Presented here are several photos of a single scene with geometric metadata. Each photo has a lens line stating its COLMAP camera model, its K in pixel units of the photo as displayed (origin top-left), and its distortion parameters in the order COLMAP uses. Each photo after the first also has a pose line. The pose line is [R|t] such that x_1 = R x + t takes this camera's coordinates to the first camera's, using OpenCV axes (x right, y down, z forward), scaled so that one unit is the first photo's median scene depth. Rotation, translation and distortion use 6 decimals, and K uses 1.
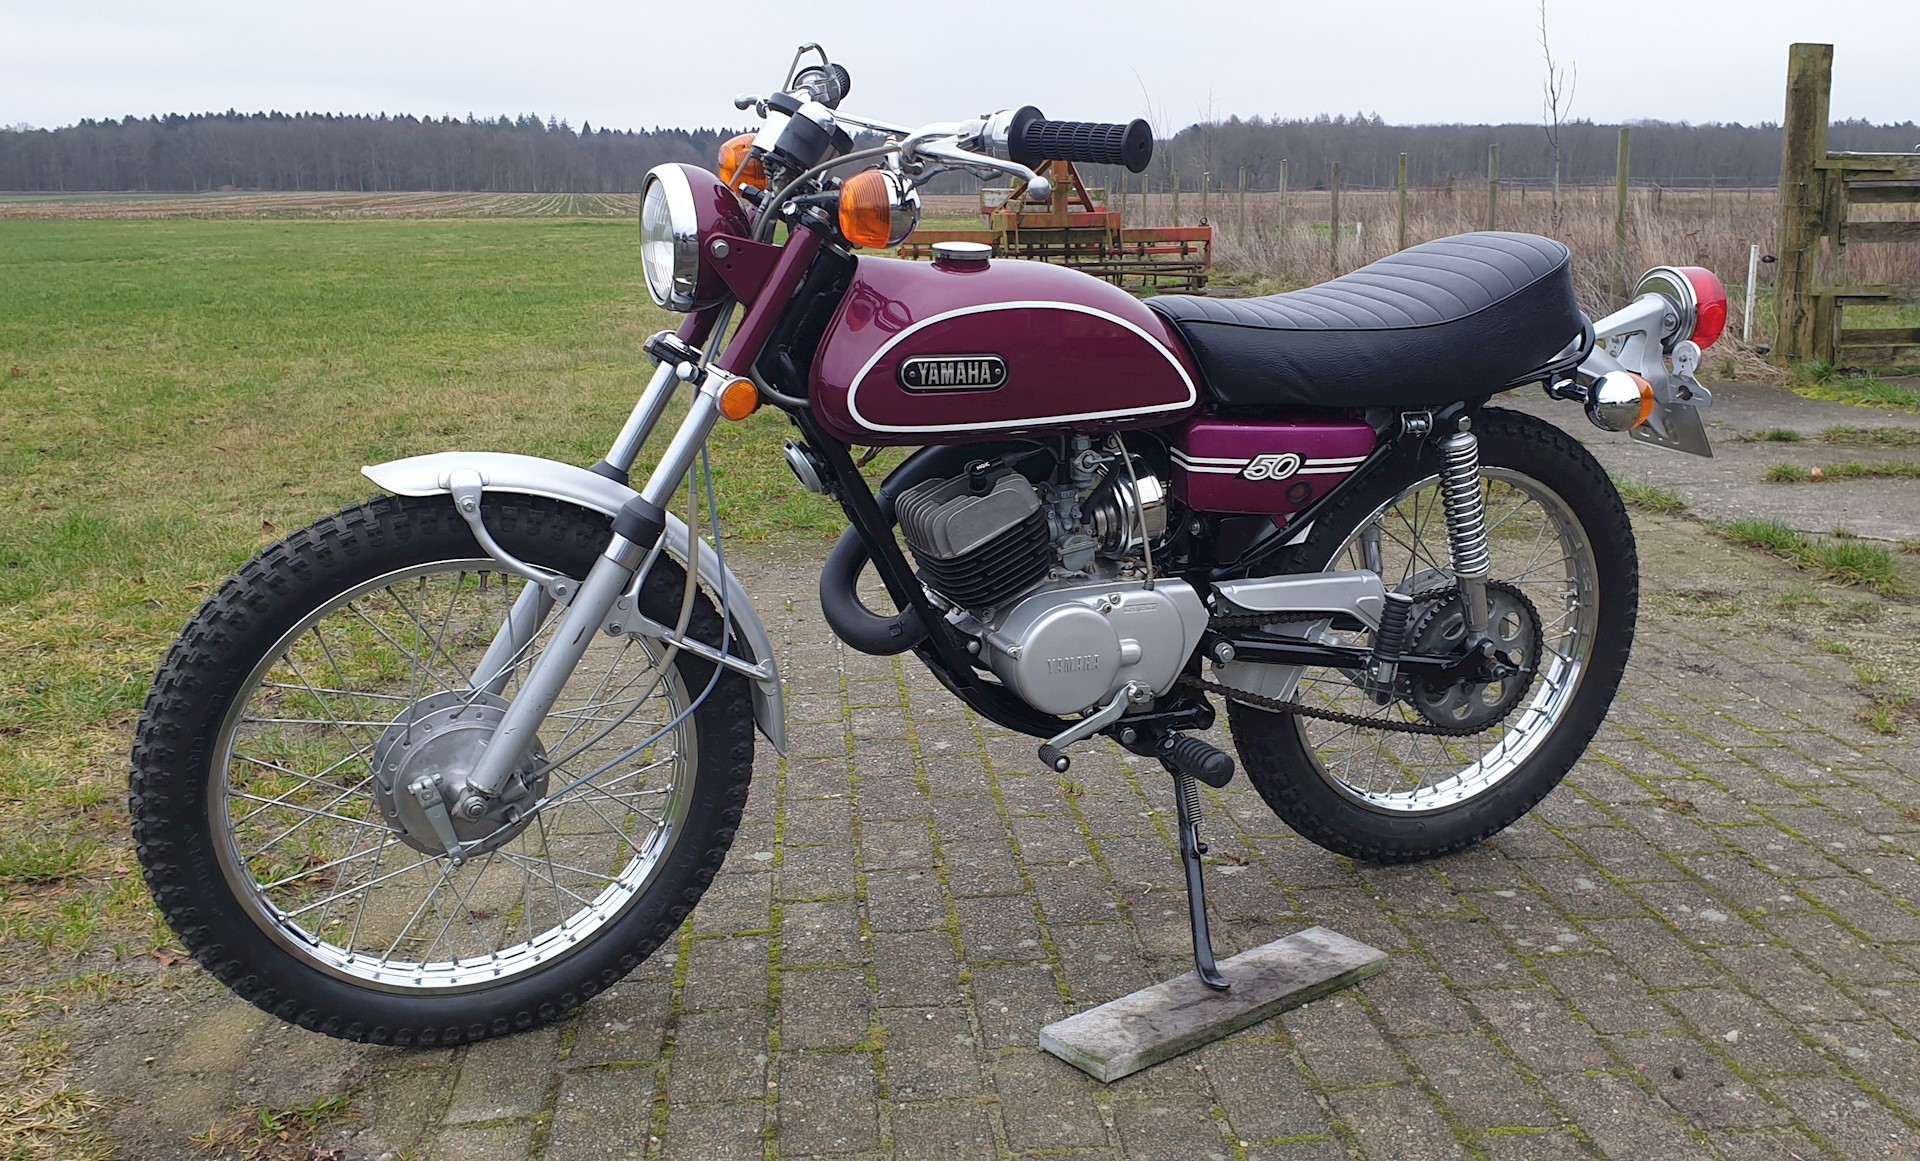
lens RADIAL K [[1849.3, 0, 960.0], [0, 1849.3, 580.5], [0, 0, 1]] dist [0.126037, -0.229626]
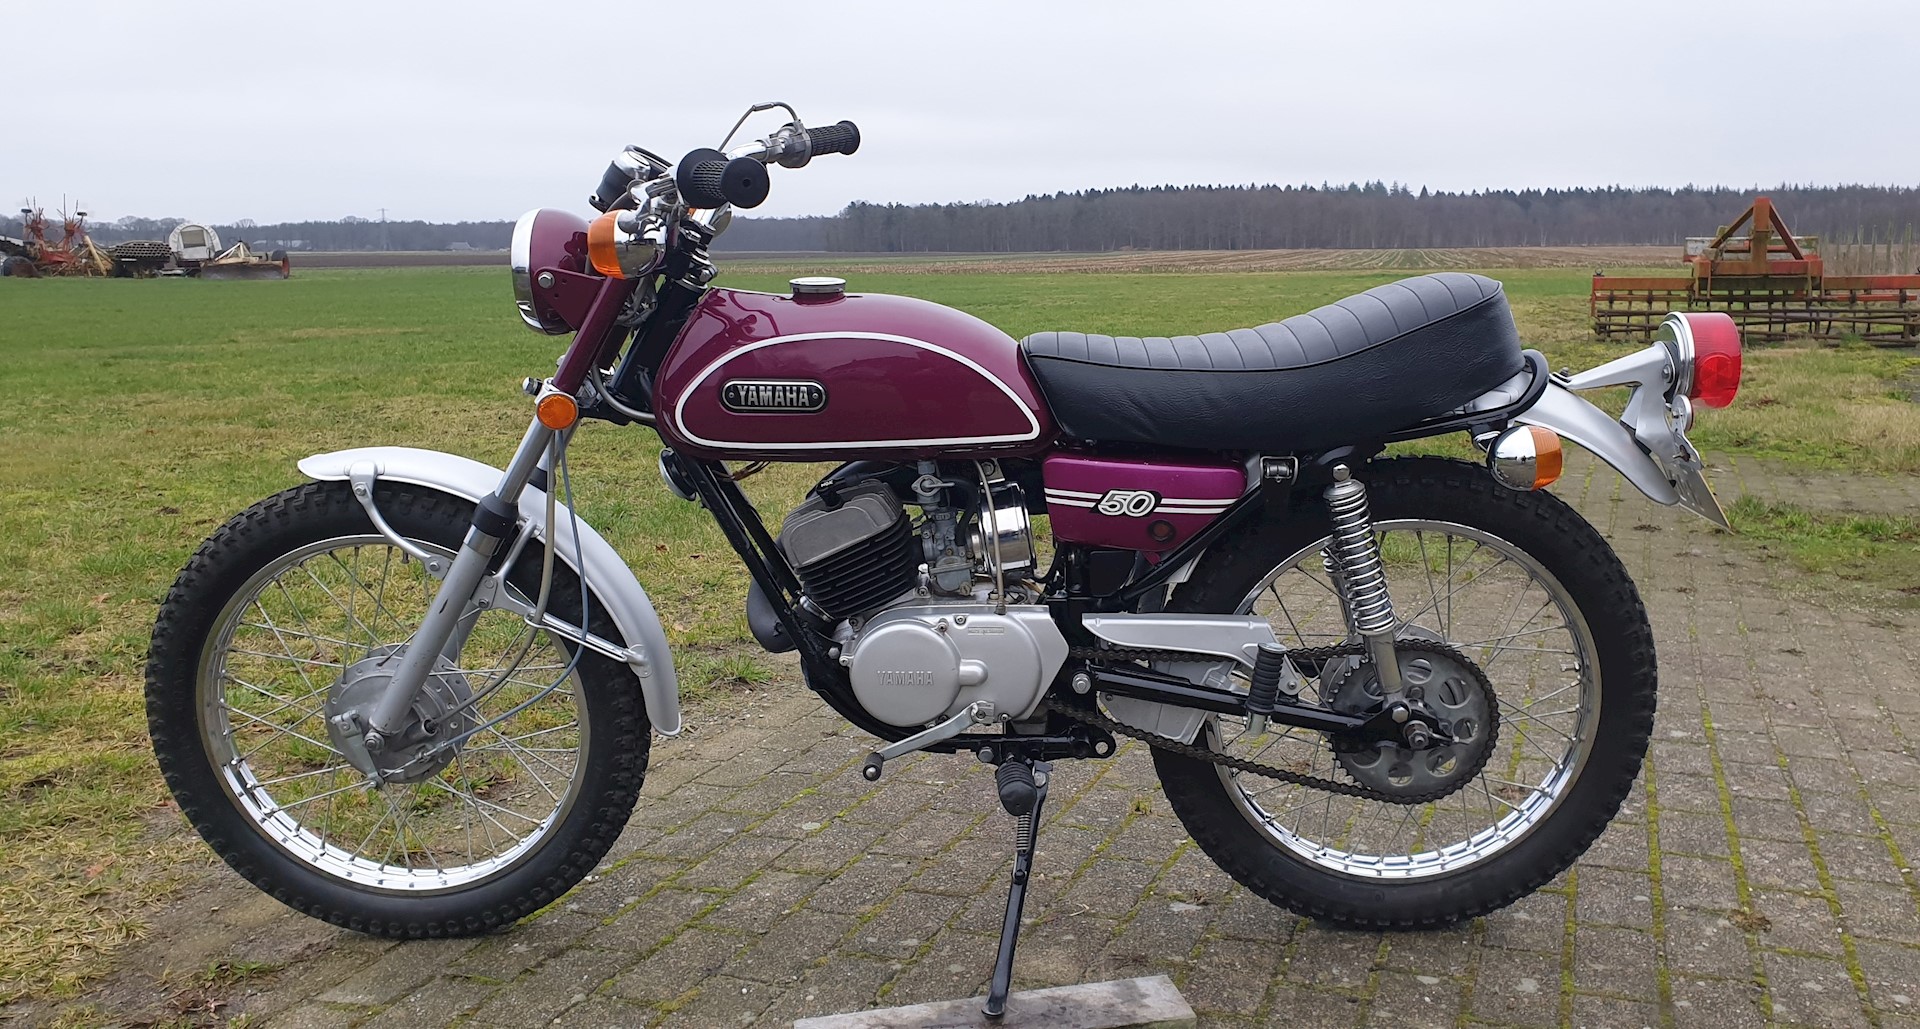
lens RADIAL K [[1644.9, 0, 1002.8], [0, 1644.9, 518.9], [0, 0, 1]] dist [0.029610, -0.010353]
pose [[0.905871, 0.065925, -0.418392, 0.485482], [-0.083636, 0.996205, -0.024112, -0.026362], [0.415215, 0.056835, 0.907946, 0.172890]]
